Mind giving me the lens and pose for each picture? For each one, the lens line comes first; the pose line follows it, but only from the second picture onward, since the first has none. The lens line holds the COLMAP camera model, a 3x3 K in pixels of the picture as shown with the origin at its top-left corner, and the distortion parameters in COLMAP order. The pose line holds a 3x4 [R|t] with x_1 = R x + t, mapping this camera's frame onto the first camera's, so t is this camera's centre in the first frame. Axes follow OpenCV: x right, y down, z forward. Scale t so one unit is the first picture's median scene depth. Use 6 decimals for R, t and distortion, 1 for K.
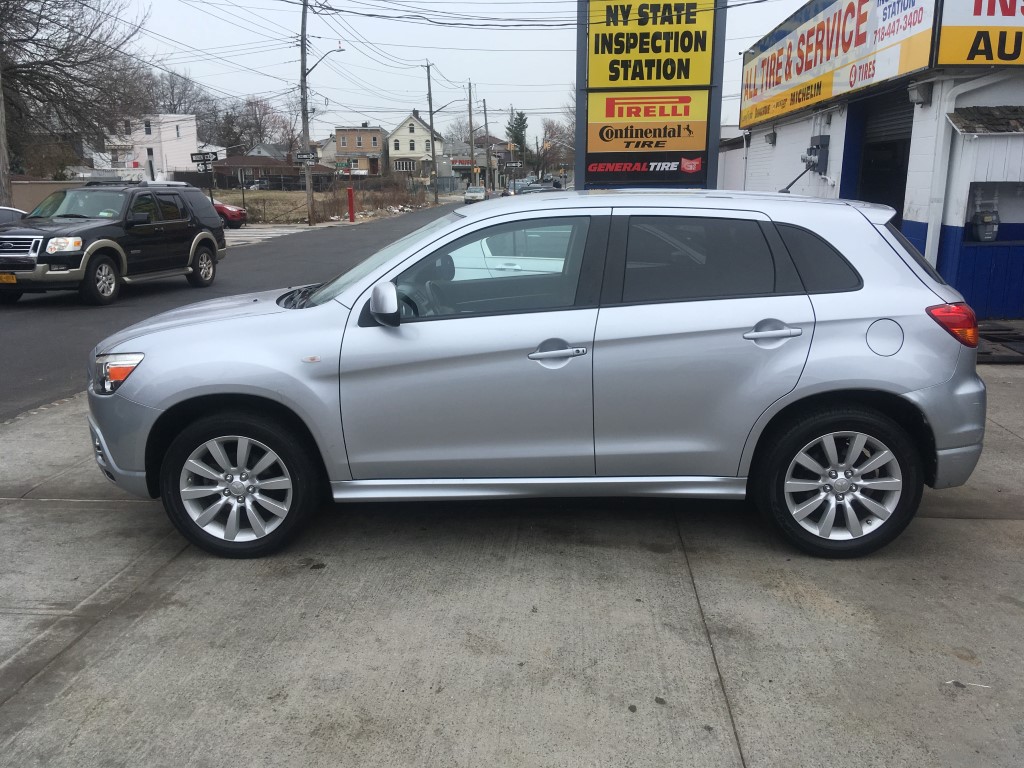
lens RADIAL K [[864.6, 0, 502.5], [0, 864.6, 383.9], [0, 0, 1]] dist [0.122949, -0.164558]
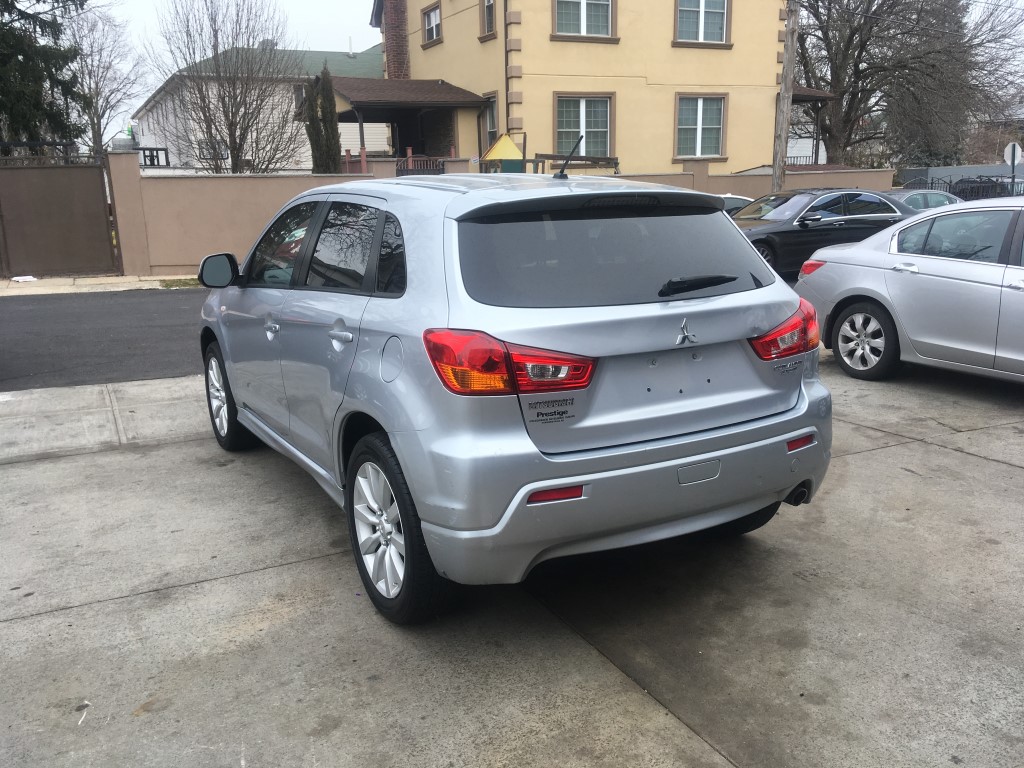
lens RADIAL K [[858.9, 0, 505.1], [0, 858.9, 383.8], [0, 0, 1]] dist [0.113633, -0.164530]
pose [[0.520908, 0.179365, -0.834556, 1.139939], [-0.167751, 0.980120, 0.105945, -0.129848], [0.836968, 0.084810, 0.540641, 0.661991]]
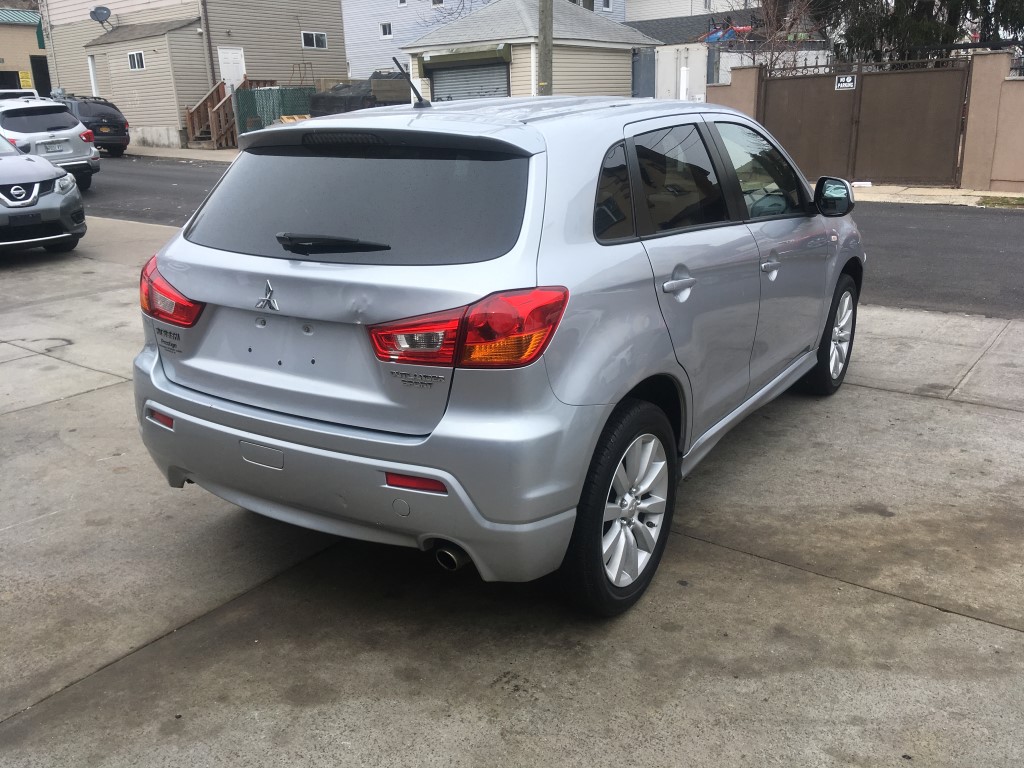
lens RADIAL K [[856.1, 0, 512.0], [0, 856.1, 384.0], [0, 0, 1]] dist [0.114492, -0.169429]
pose [[-0.516037, 0.269573, -0.813042, 1.039378], [-0.158776, 0.902634, 0.400053, -0.353965], [0.841722, 0.335533, -0.422990, 1.662481]]
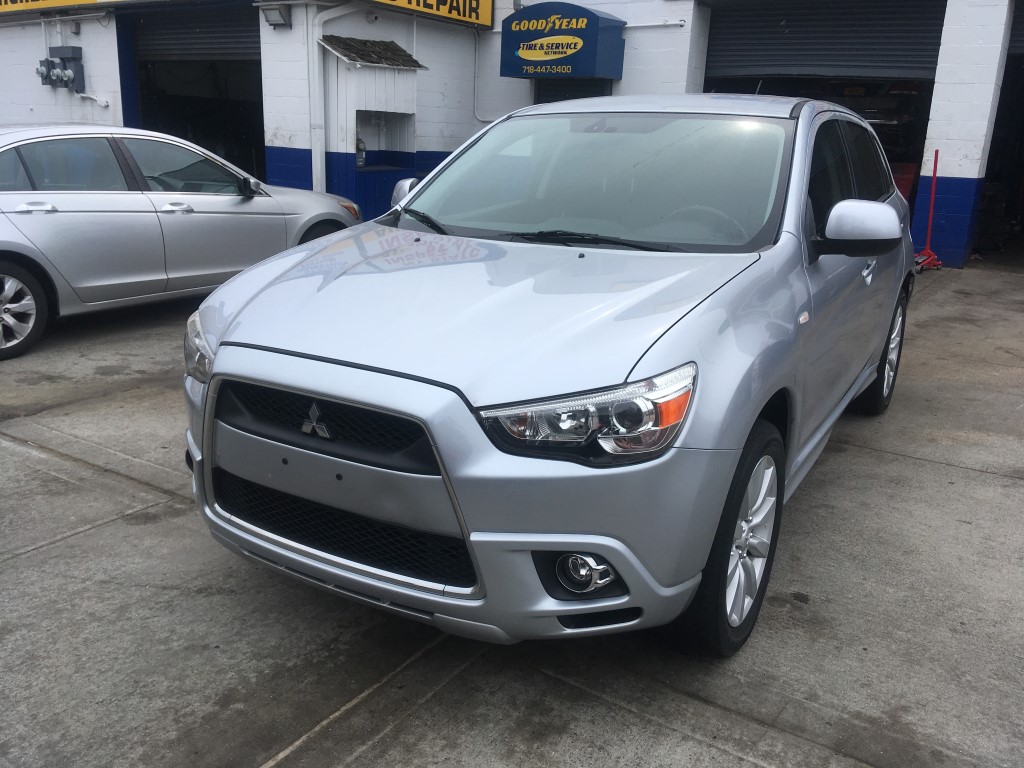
lens RADIAL K [[865.2, 0, 517.9], [0, 865.2, 385.9], [0, 0, 1]] dist [0.133596, -0.219707]
pose [[0.480306, -0.226039, 0.847474, -0.954203], [0.162386, 0.972435, 0.167336, -0.133942], [-0.861938, 0.057245, 0.503771, 0.854969]]
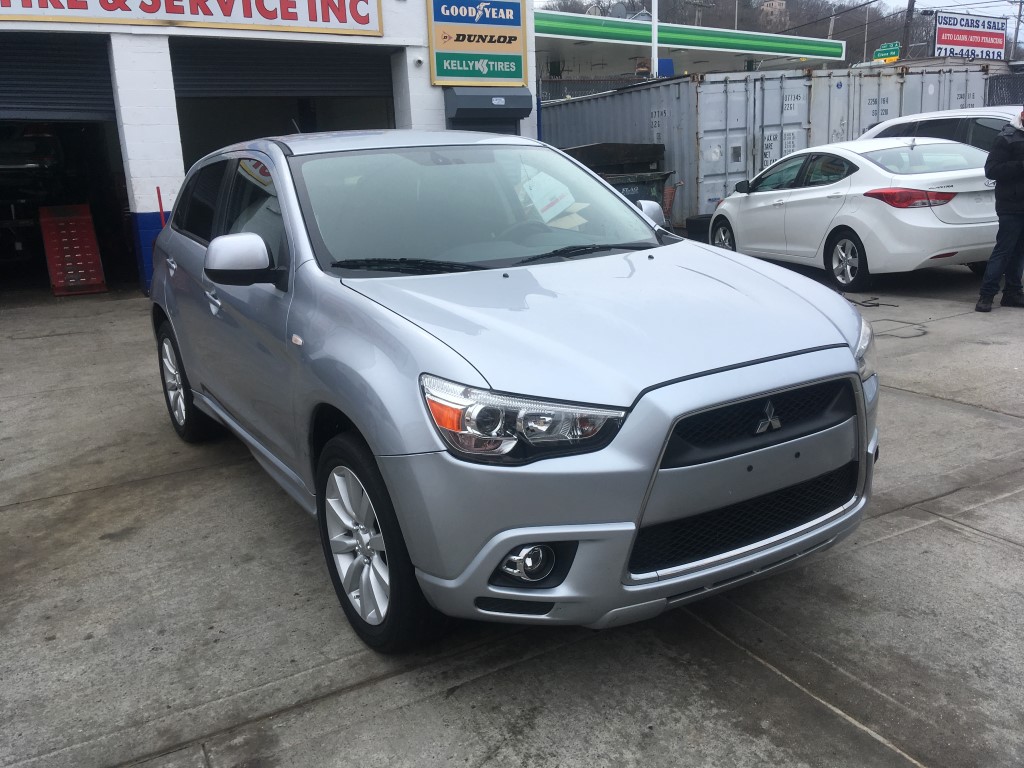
lens RADIAL K [[858.9, 0, 505.1], [0, 858.9, 383.8], [0, 0, 1]] dist [0.113633, -0.164530]
pose [[-0.552905, -0.172296, 0.815236, -0.934737], [0.228650, 0.909458, 0.347283, -0.316427], [-0.801258, 0.378418, -0.463449, 1.684228]]
